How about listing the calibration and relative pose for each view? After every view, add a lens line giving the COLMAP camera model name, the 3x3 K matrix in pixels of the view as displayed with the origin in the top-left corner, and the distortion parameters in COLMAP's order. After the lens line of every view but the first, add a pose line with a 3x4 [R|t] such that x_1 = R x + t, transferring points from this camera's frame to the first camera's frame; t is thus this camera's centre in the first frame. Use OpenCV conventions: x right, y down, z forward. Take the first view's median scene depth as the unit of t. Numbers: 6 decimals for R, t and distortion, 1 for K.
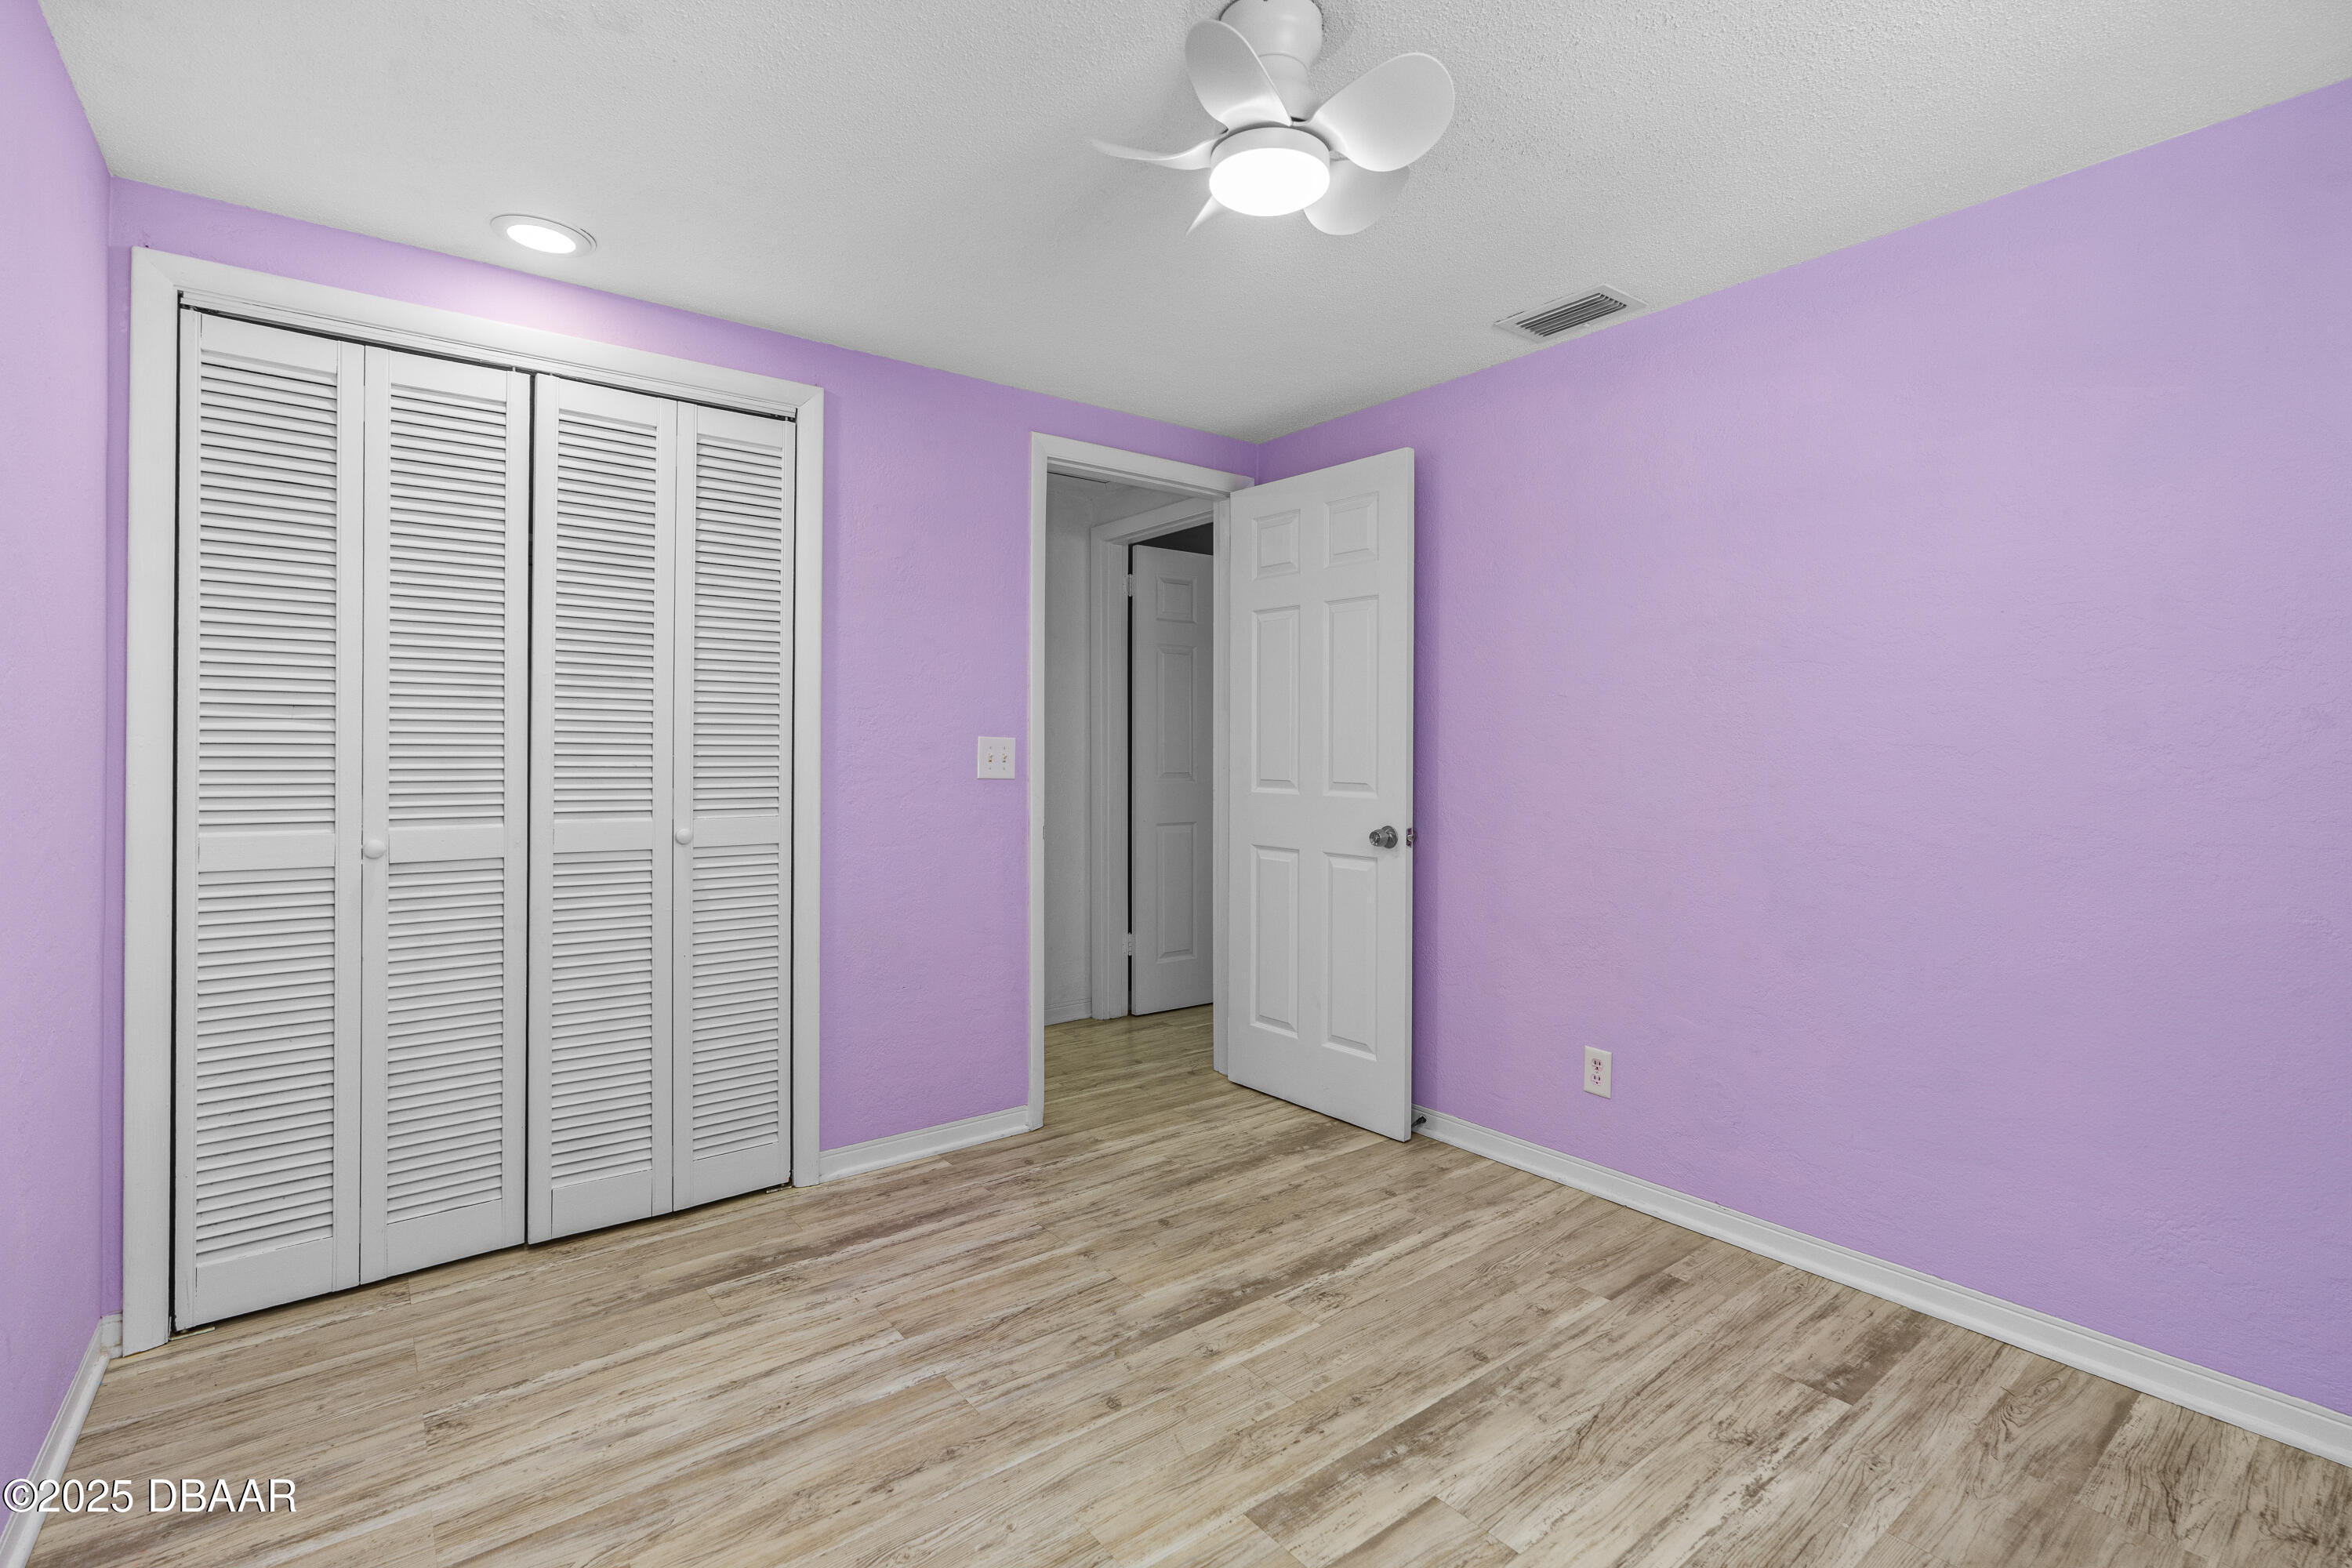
lens RADIAL K [[1084.8, 0, 1197.6], [0, 1084.8, 771.7], [0, 0, 1]] dist [-0.009710, 0.002284]
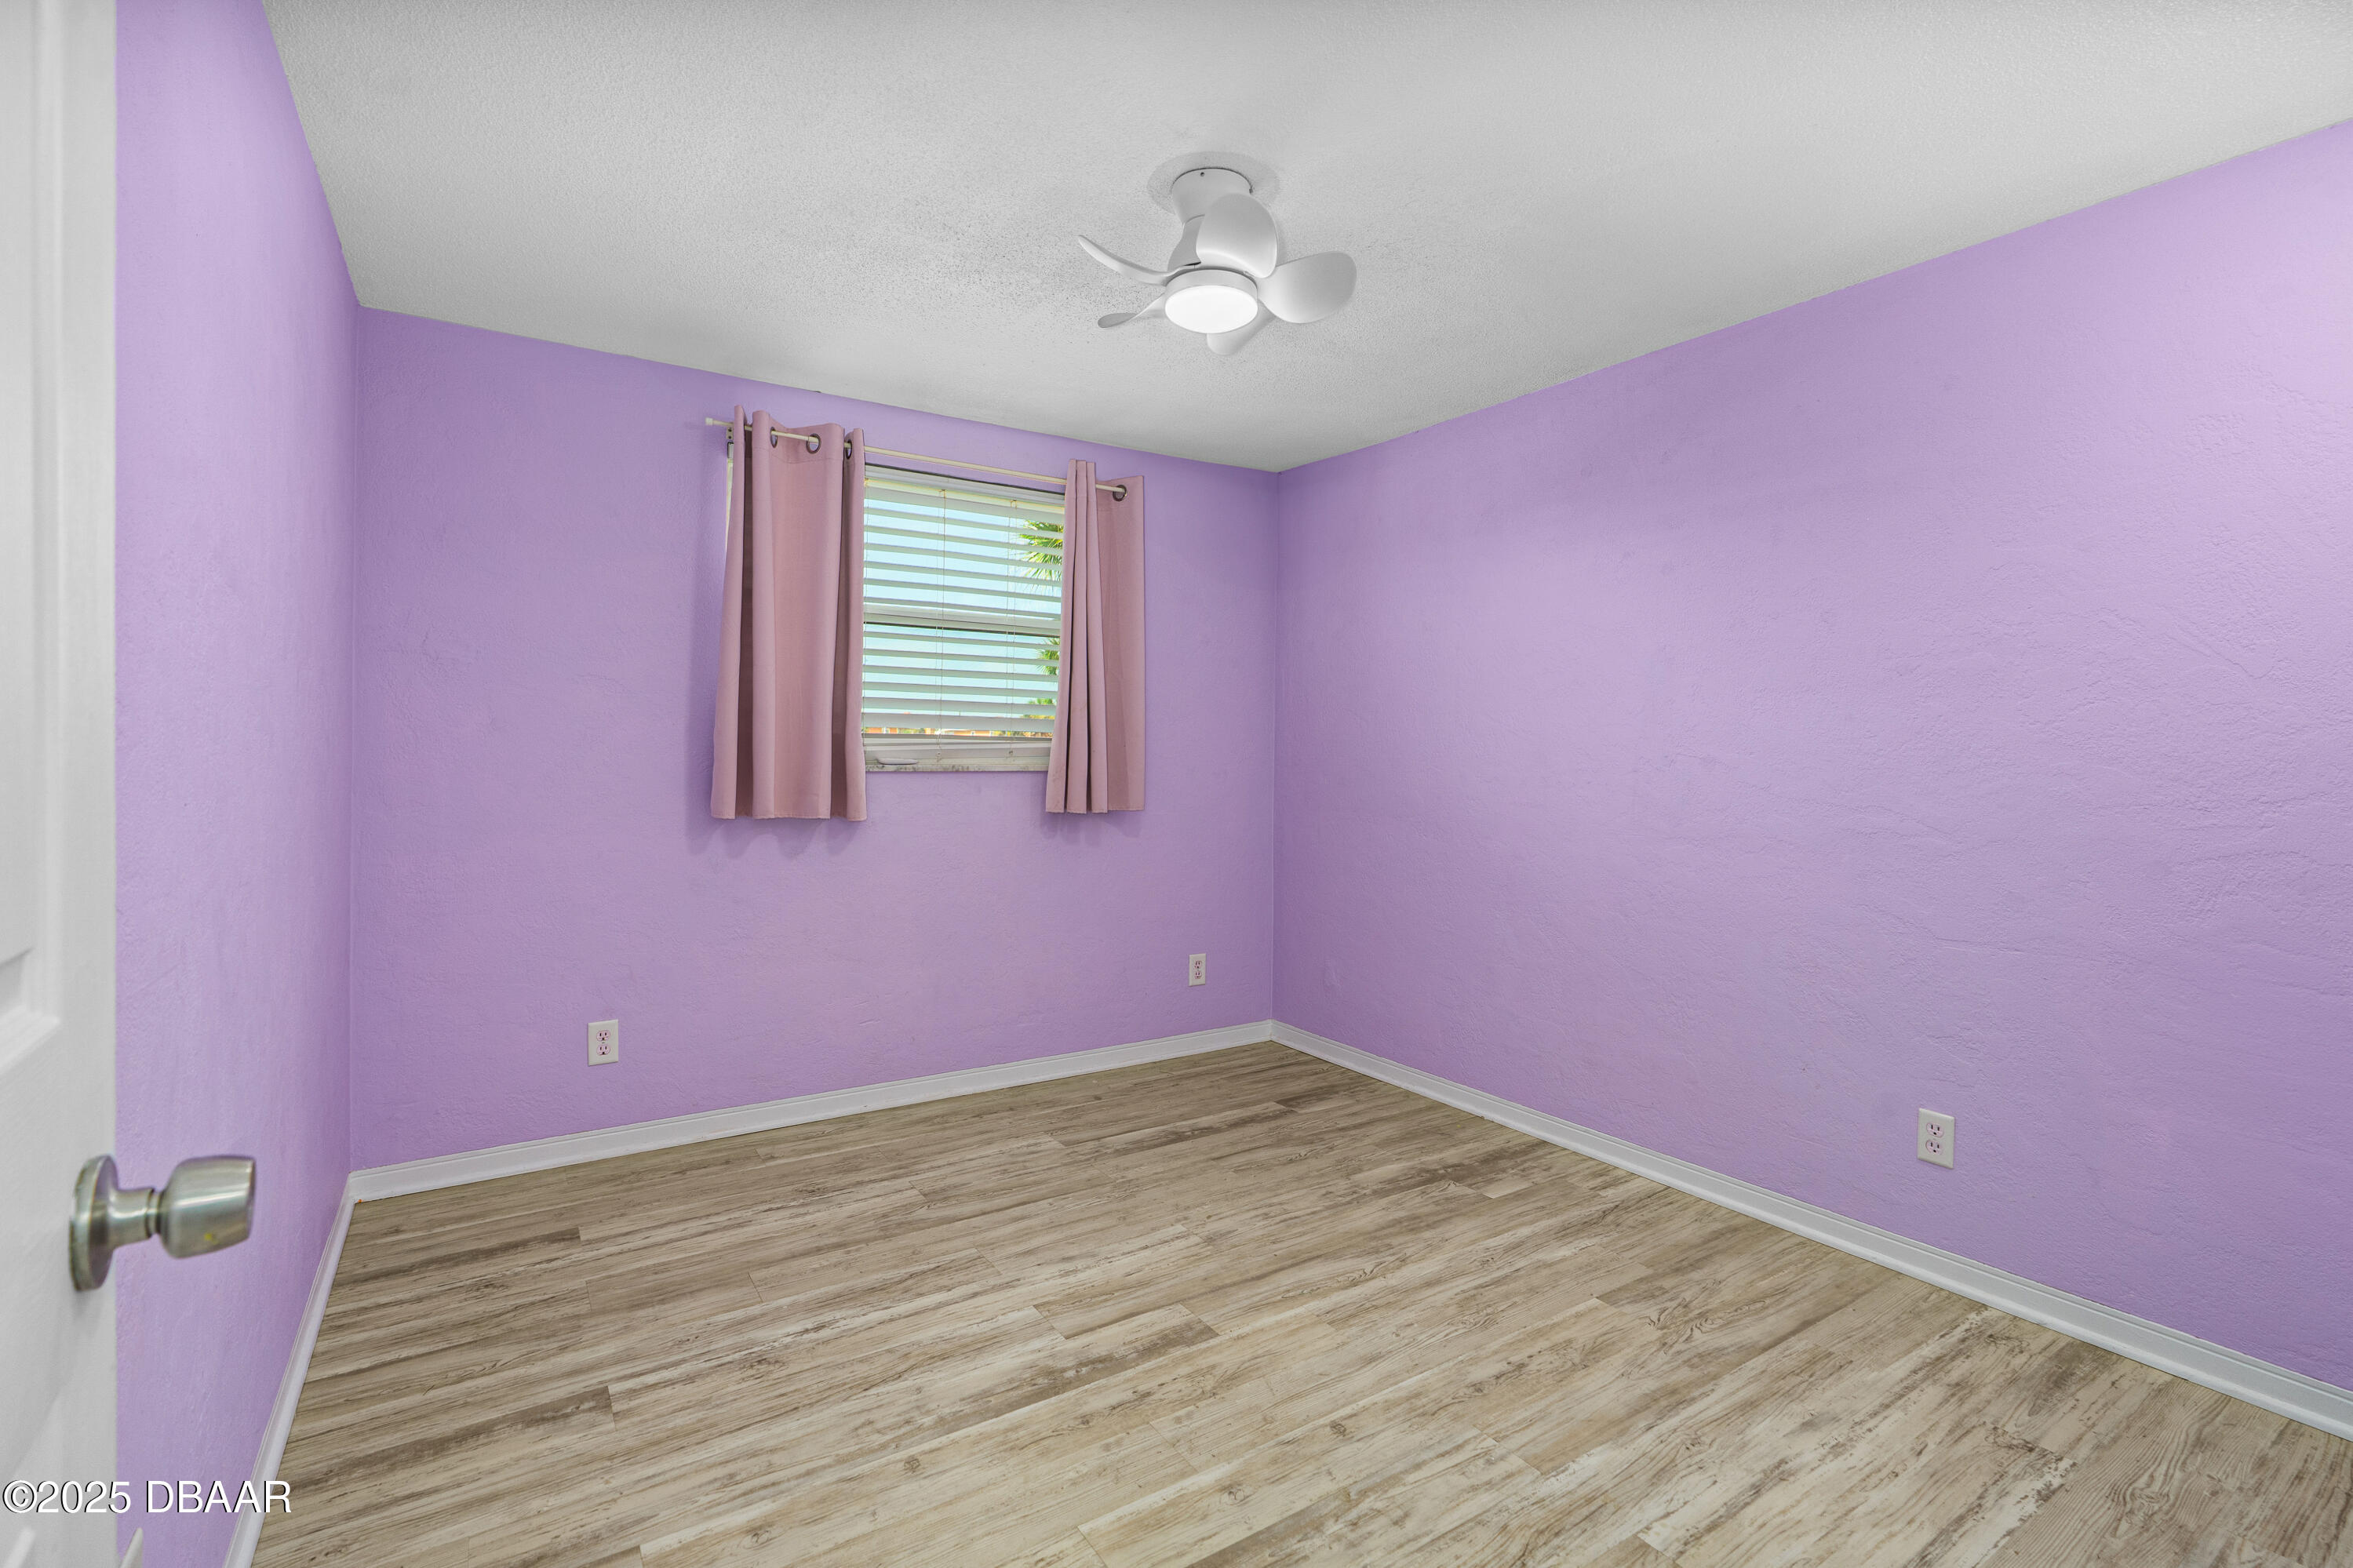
lens RADIAL K [[1085.1, 0, 1171.9], [0, 1085.1, 767.0], [0, 0, 1]] dist [-0.009710, 0.002284]
pose [[-0.994491, -0.011371, 0.104207, -0.024084], [-0.007704, 0.999339, 0.035529, -0.038493], [-0.104542, 0.034531, -0.993921, 1.976258]]
